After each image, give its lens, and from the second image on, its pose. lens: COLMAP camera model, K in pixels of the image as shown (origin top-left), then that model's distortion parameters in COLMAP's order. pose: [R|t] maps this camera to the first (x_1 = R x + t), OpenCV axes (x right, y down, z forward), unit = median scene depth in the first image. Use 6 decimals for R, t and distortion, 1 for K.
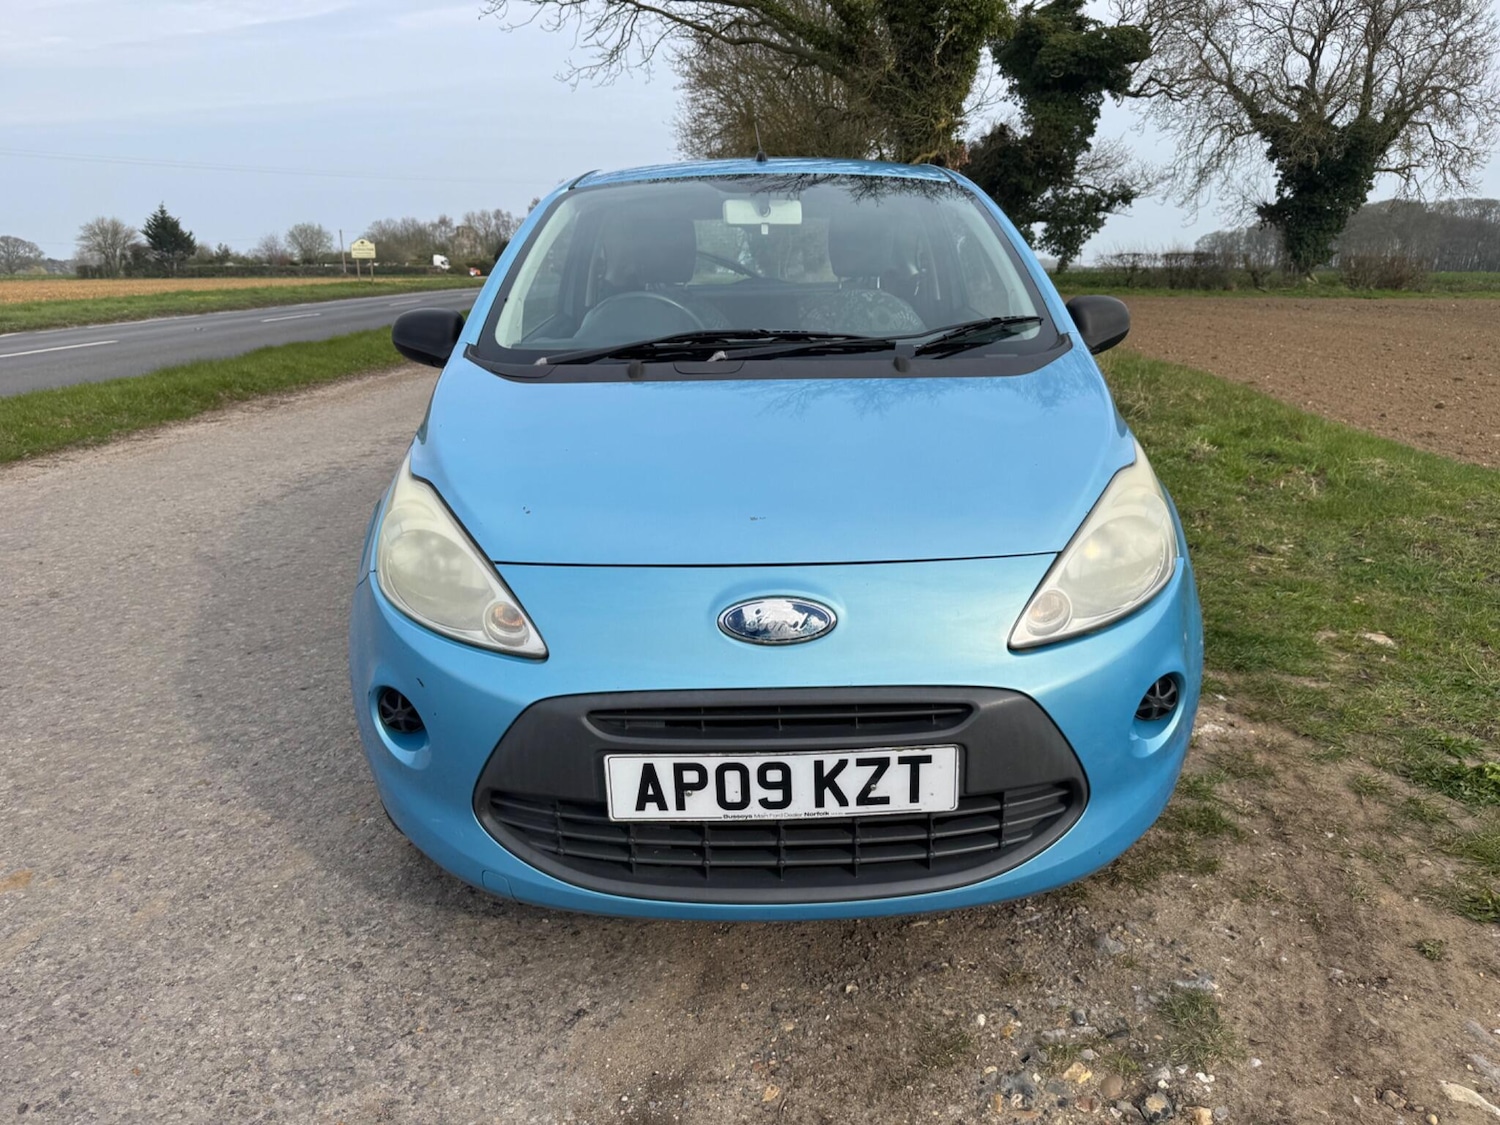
lens RADIAL K [[1073.5, 0, 761.2], [0, 1073.5, 549.6], [0, 0, 1]] dist [0.003508, -0.004199]
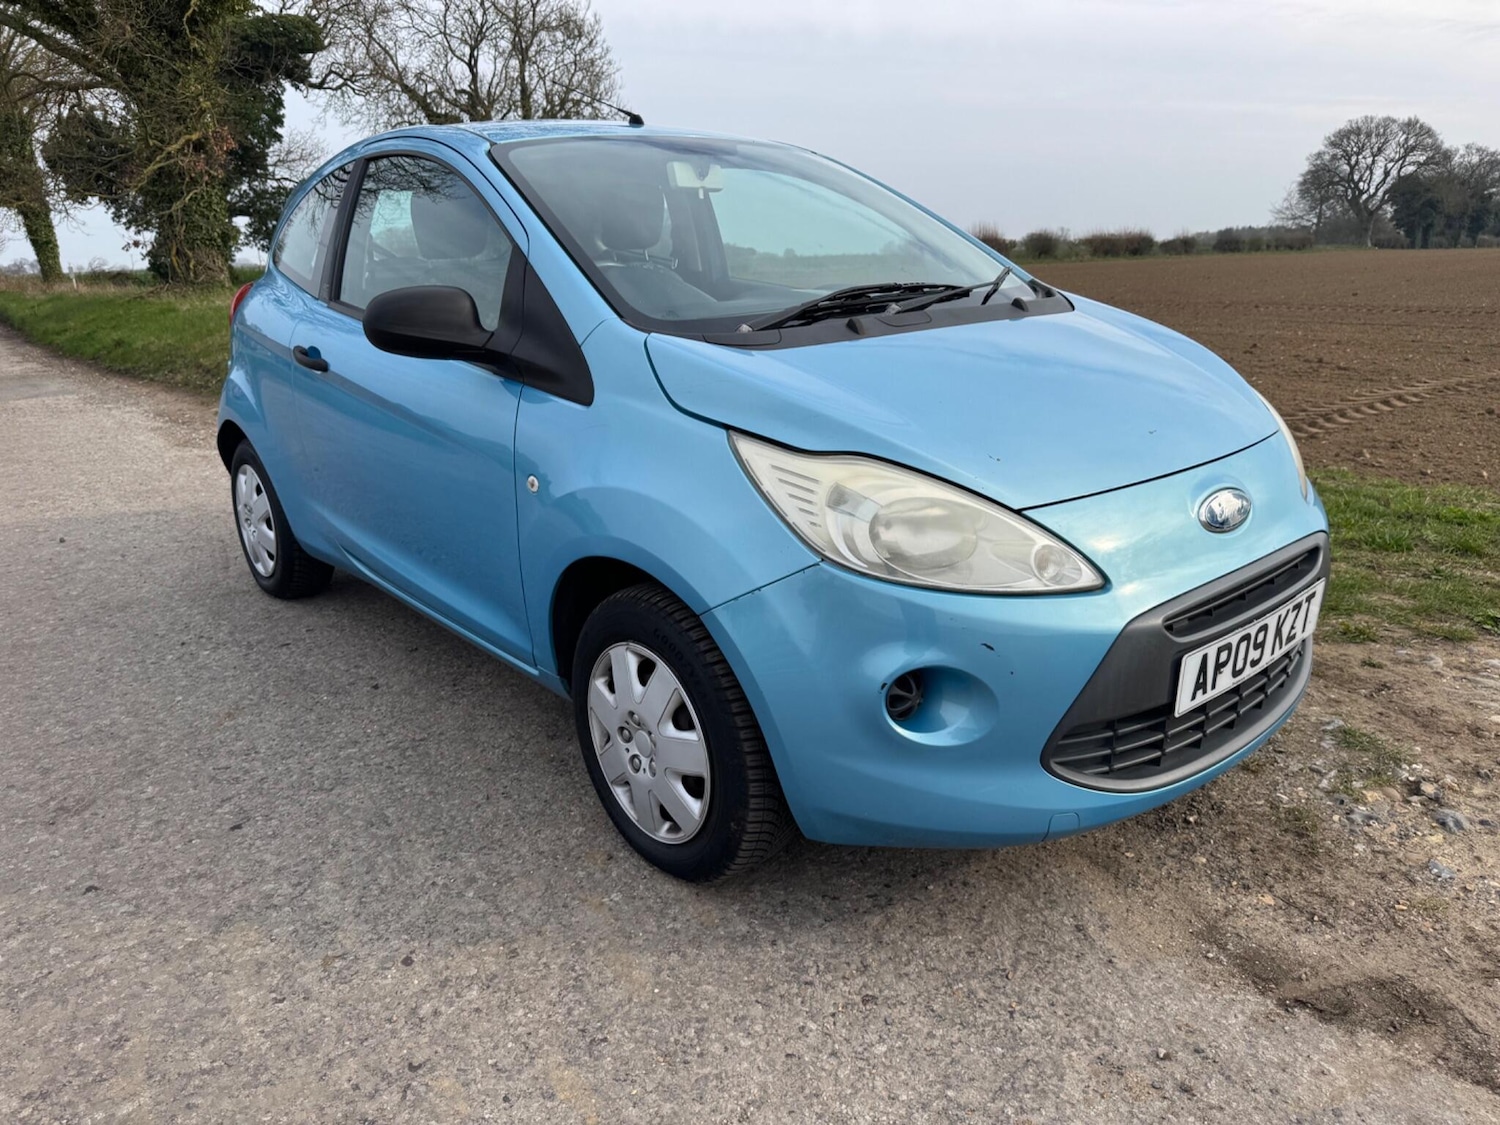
lens RADIAL K [[1065.3, 0, 746.2], [0, 1065.3, 559.1], [0, 0, 1]] dist [0.002144, -0.007368]
pose [[0.757873, -0.198421, 0.621496, -1.004535], [0.190118, 0.978451, 0.080547, -0.068311], [-0.624086, 0.057113, 0.779265, 0.376000]]
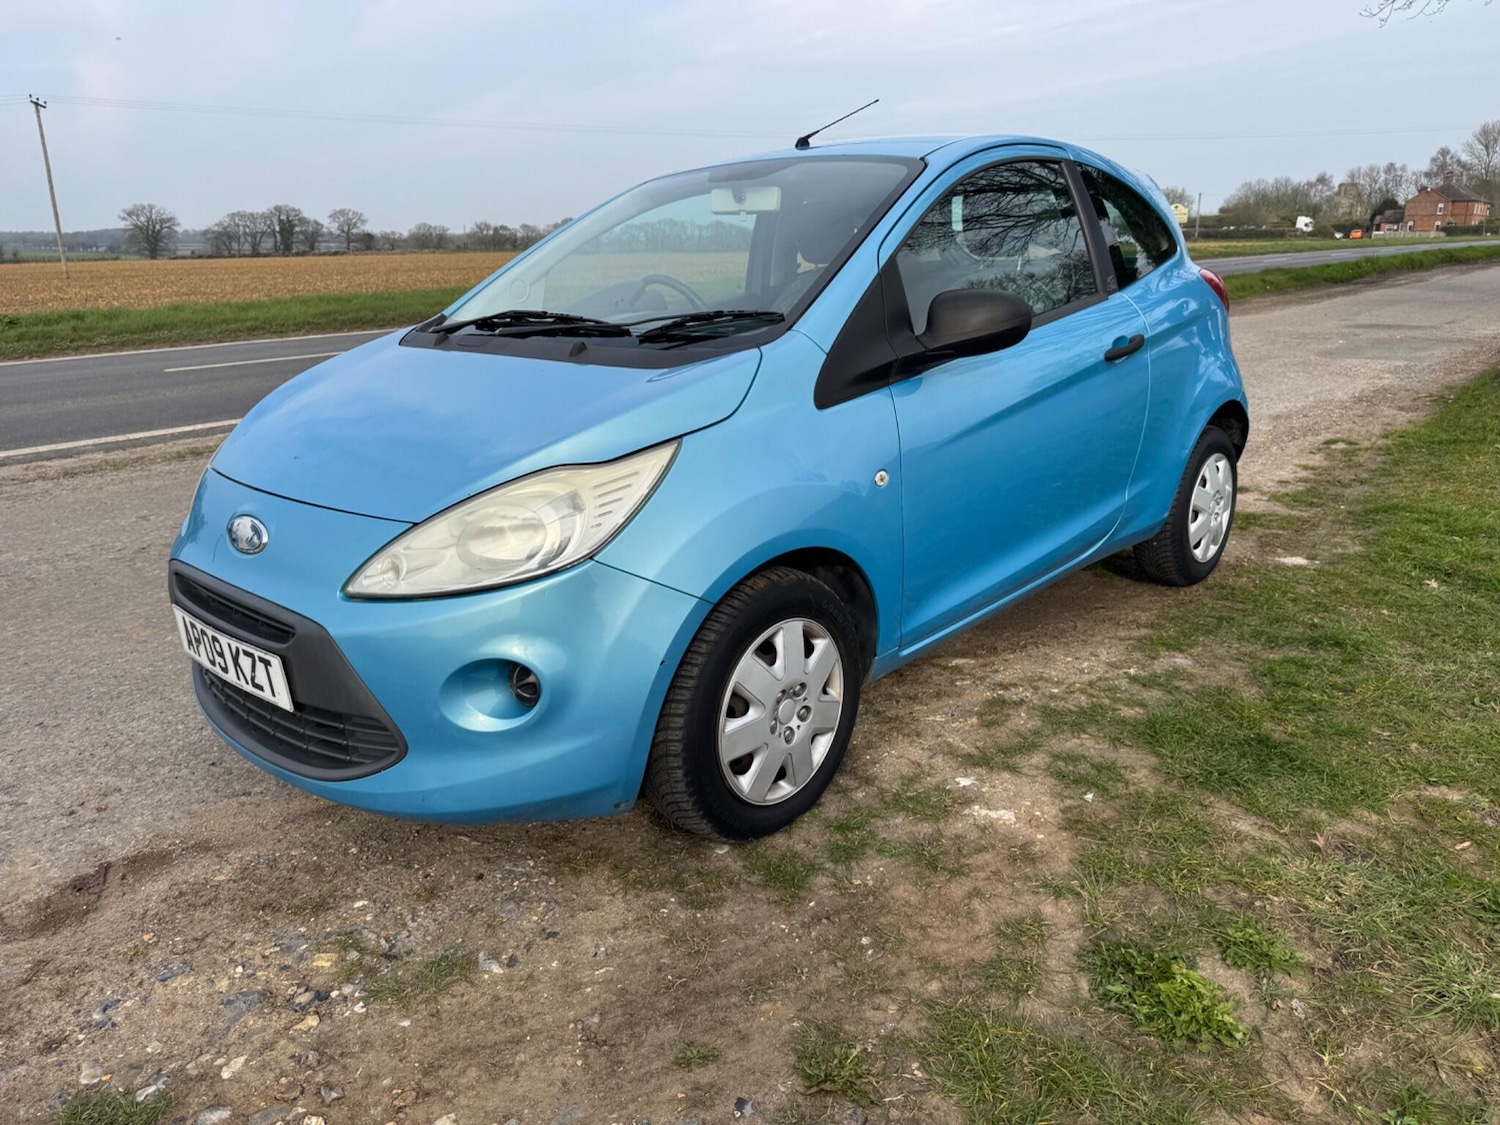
lens RADIAL K [[1068.8, 0, 750.0], [0, 1068.8, 562.5], [0, 0, 1]] dist [0.006145, -0.008733]
pose [[0.731364, 0.191699, -0.654491, 1.192992], [-0.163028, 0.981002, 0.105156, -0.123631], [0.662215, 0.029793, 0.748721, 0.381164]]
